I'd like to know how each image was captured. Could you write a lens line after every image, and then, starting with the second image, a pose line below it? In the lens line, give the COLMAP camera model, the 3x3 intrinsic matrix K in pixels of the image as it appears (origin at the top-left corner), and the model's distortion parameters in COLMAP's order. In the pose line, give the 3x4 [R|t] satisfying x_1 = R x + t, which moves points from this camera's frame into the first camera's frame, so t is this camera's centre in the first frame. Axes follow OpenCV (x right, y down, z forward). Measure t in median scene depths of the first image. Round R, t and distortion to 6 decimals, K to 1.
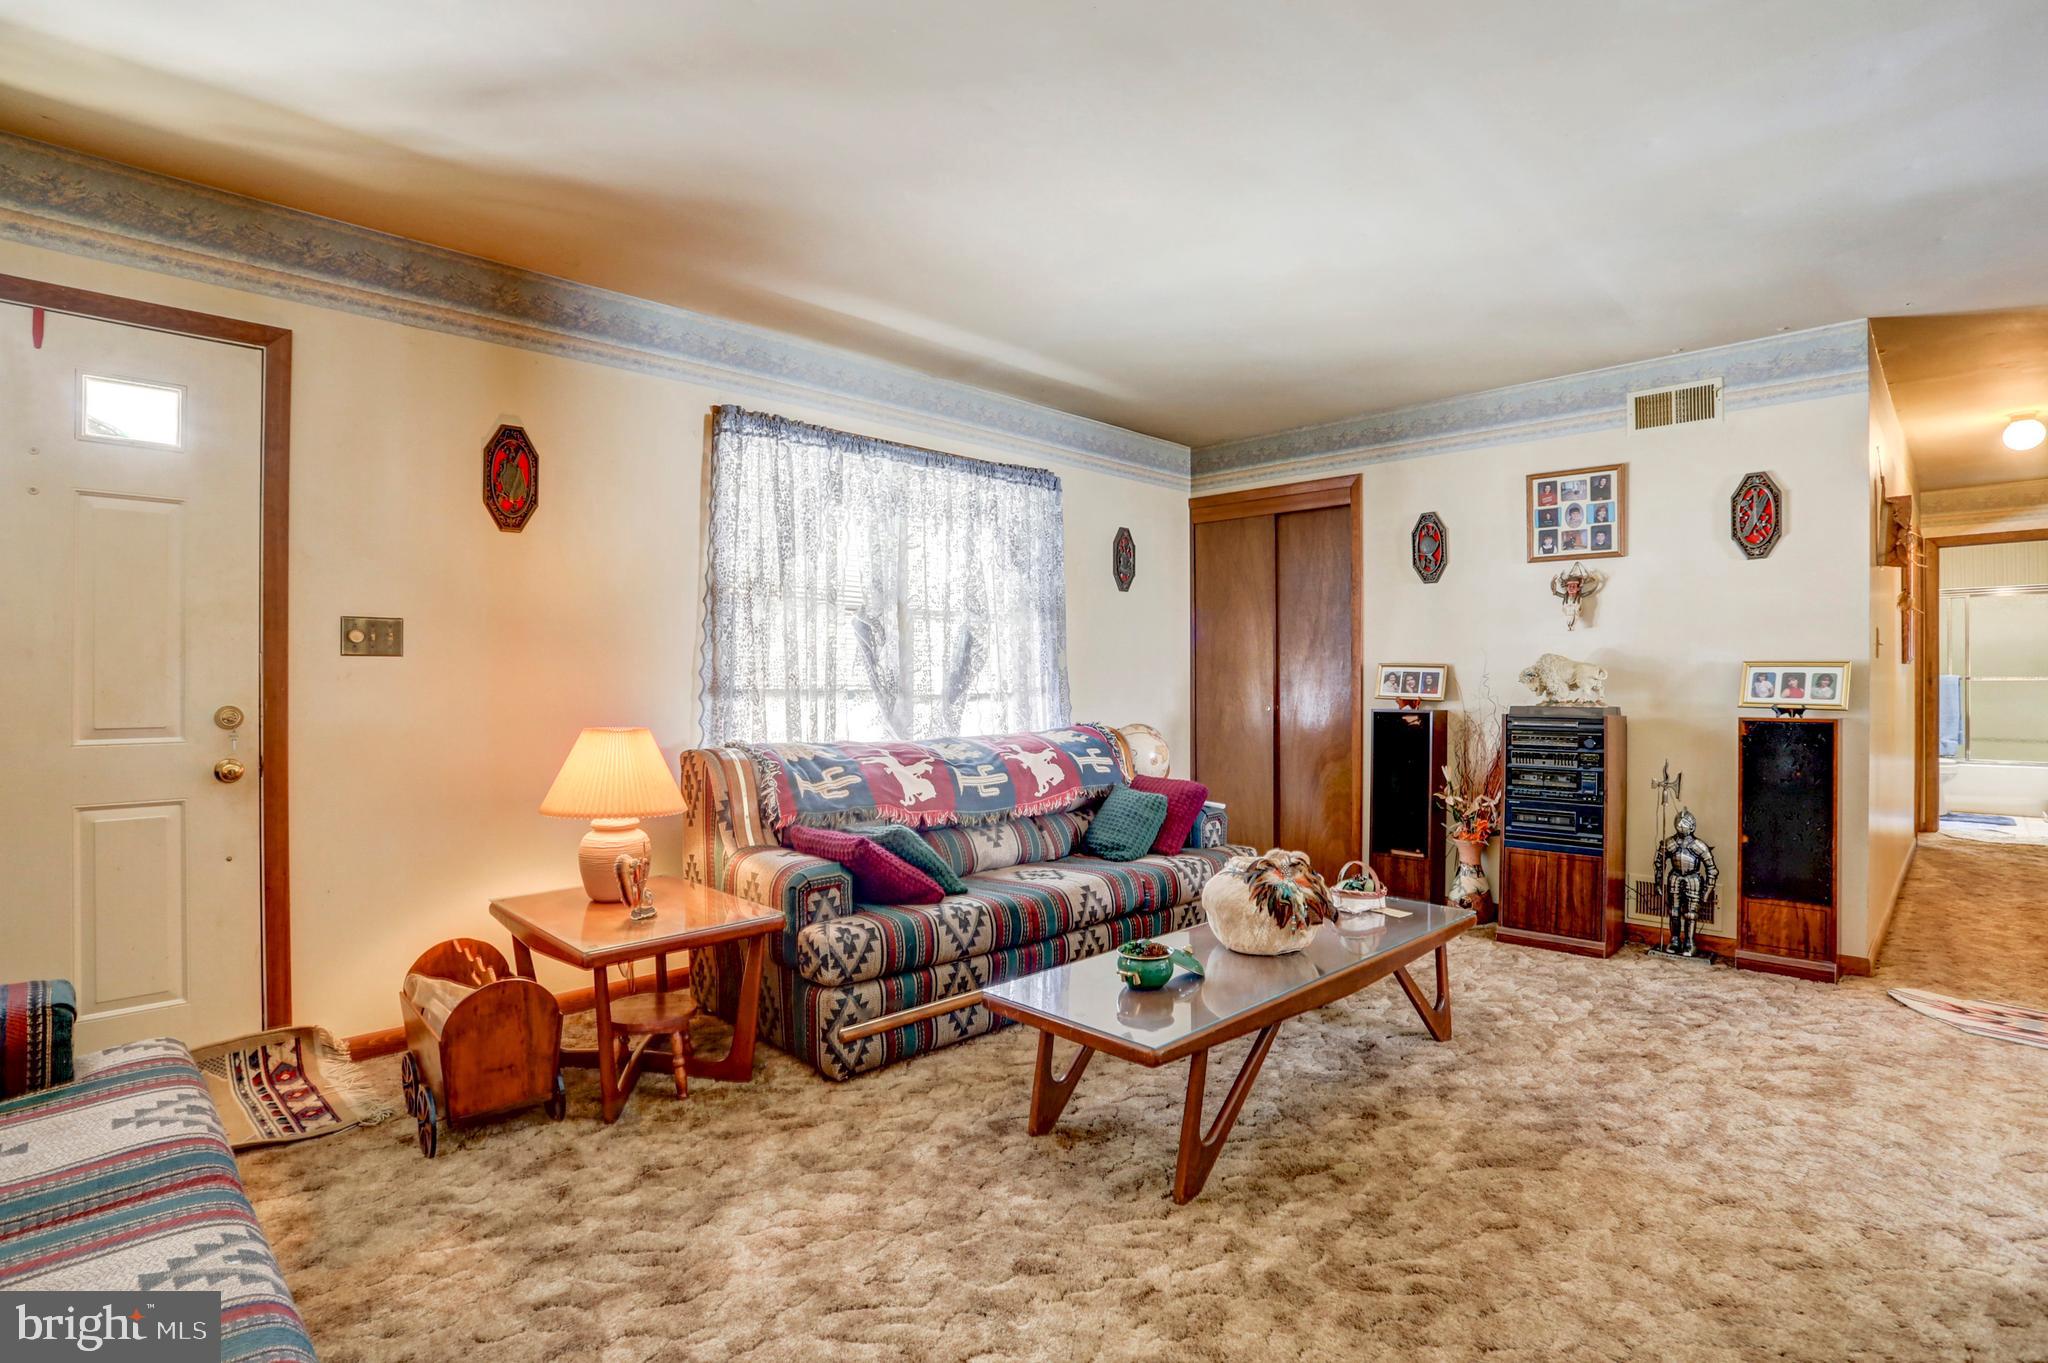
lens RADIAL K [[992.5, 0, 1021.6], [0, 992.5, 676.3], [0, 0, 1]] dist [-0.070687, 0.026388]
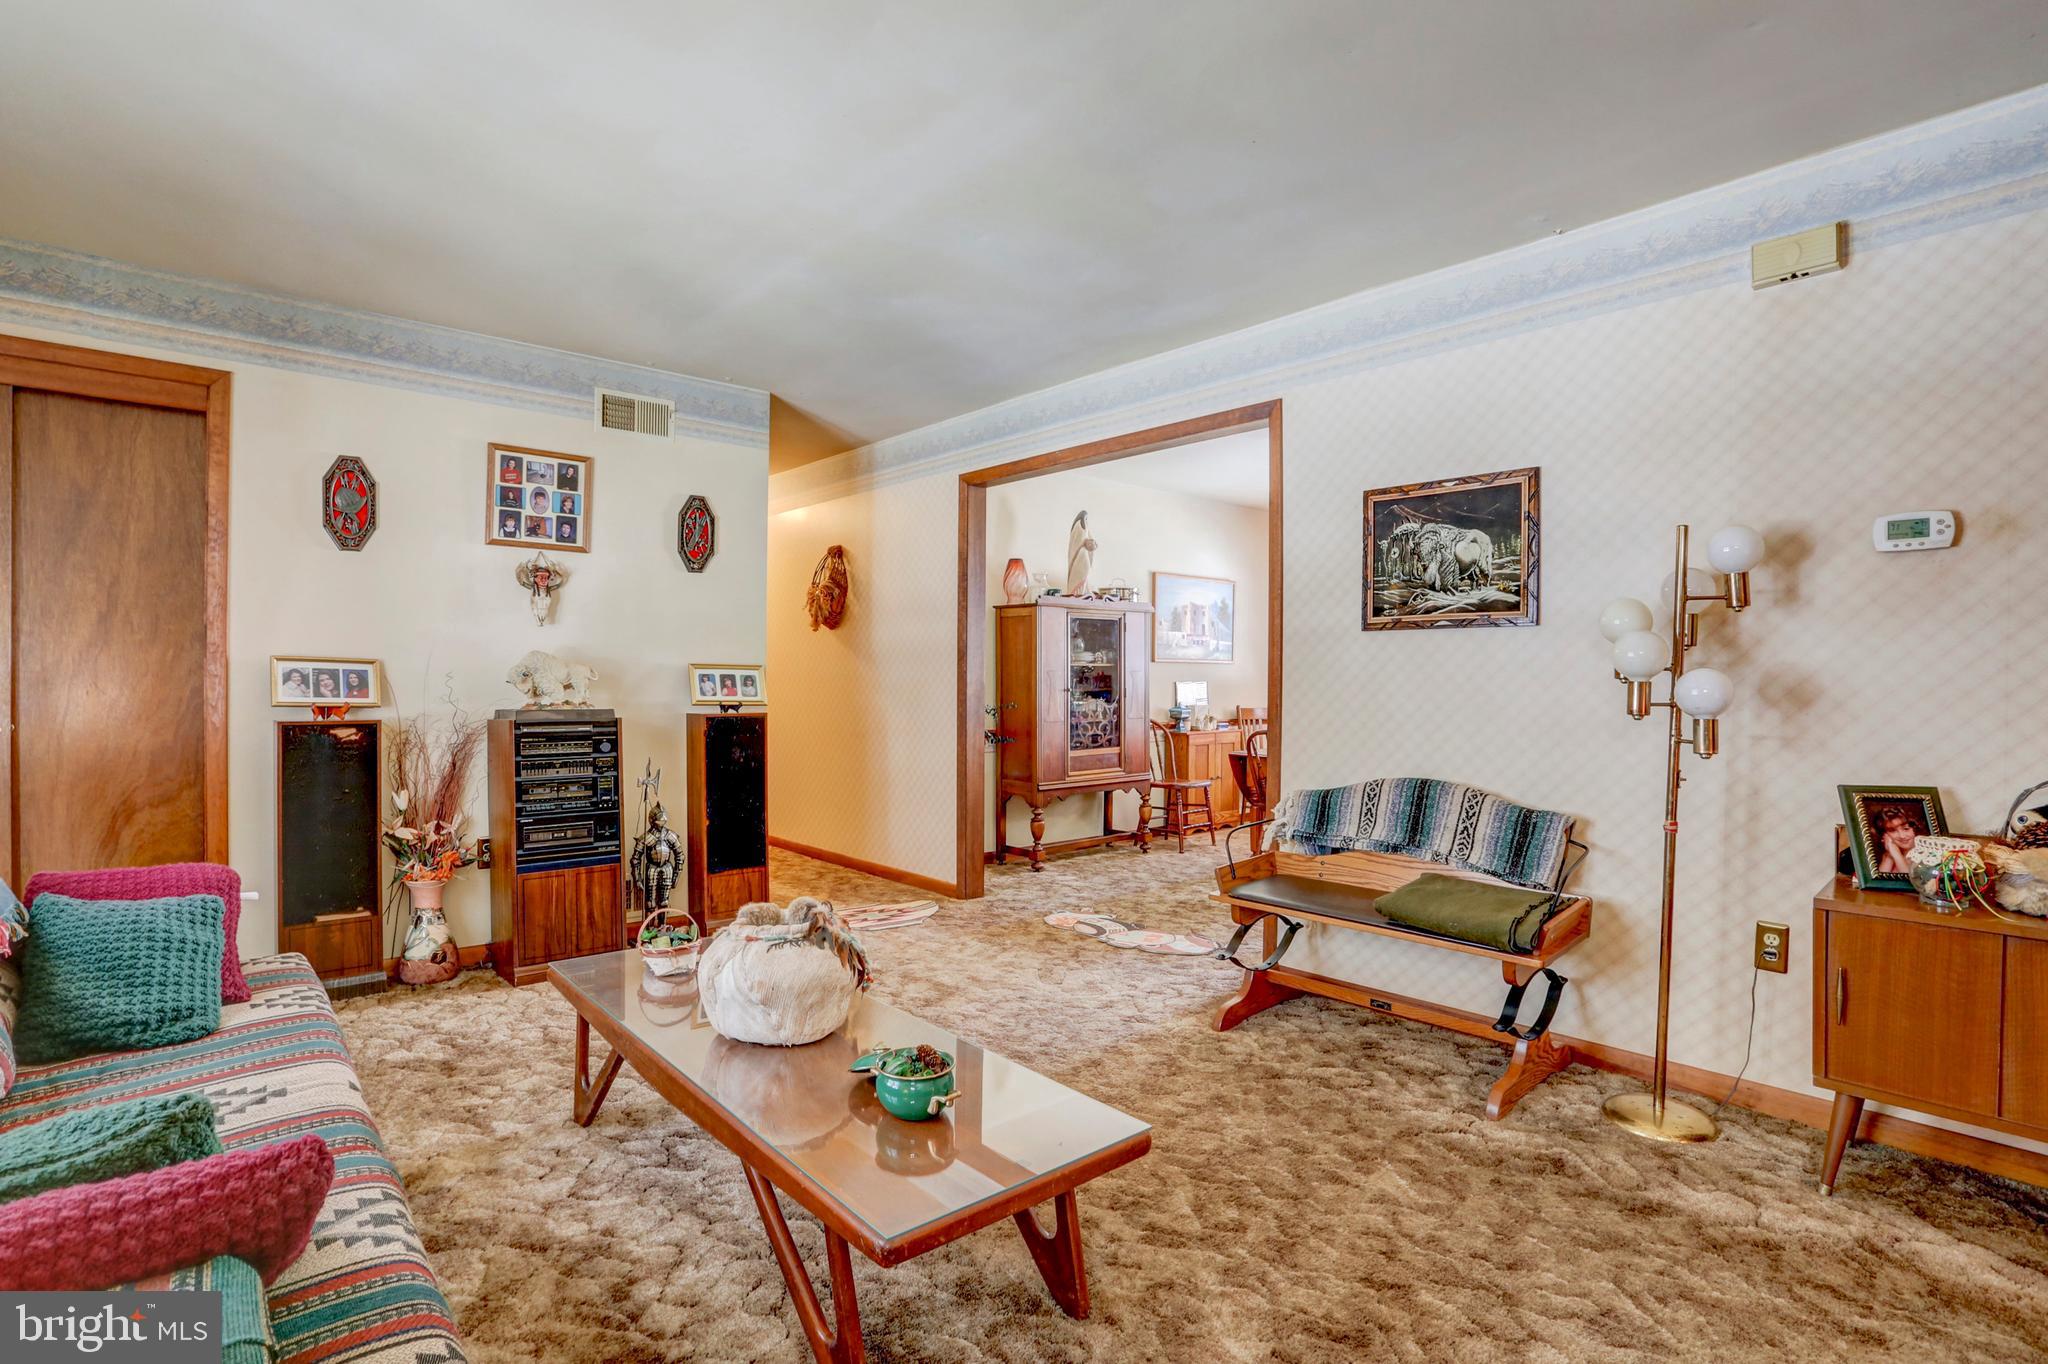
lens RADIAL K [[992.5, 0, 1025.2], [0, 992.5, 679.6], [0, 0, 1]] dist [-0.070687, 0.026388]
pose [[0.049947, -0.000674, 0.998752, -0.349618], [-0.008432, 0.999964, 0.001096, -0.001574], [-0.998716, -0.008476, 0.049939, 0.531644]]
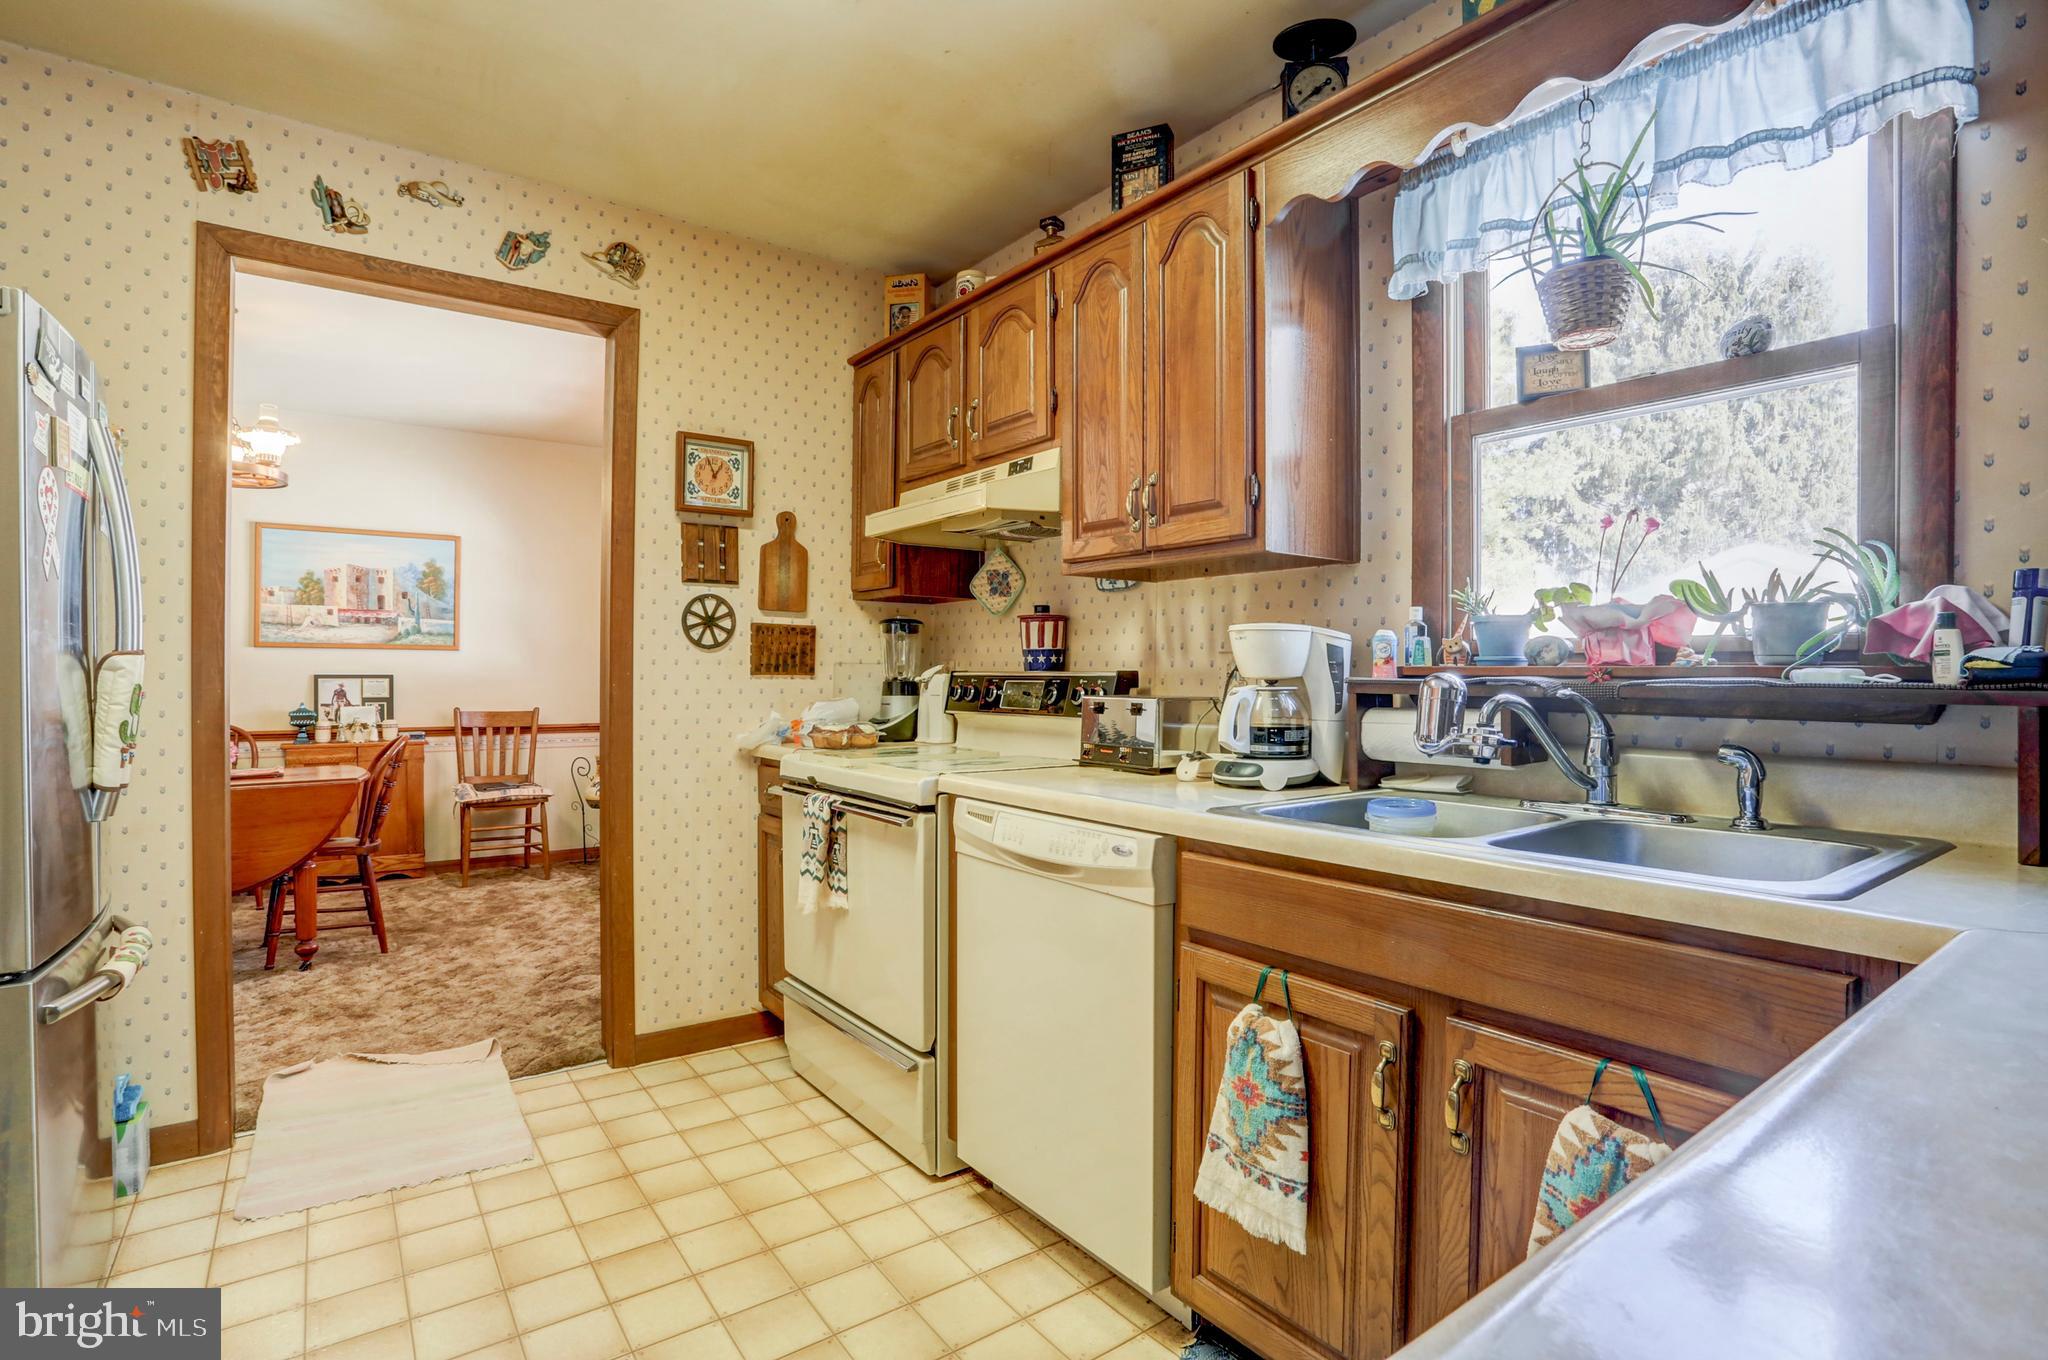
lens RADIAL K [[992.5, 0, 1013.4], [0, 992.5, 681.4], [0, 0, 1]] dist [-0.070687, 0.026388]
pose [[0.154647, -0.002596, 0.987966, 0.338737], [-0.011979, 0.999918, 0.004503, -0.006020], [-0.987897, -0.012531, 0.154603, -0.721234]]
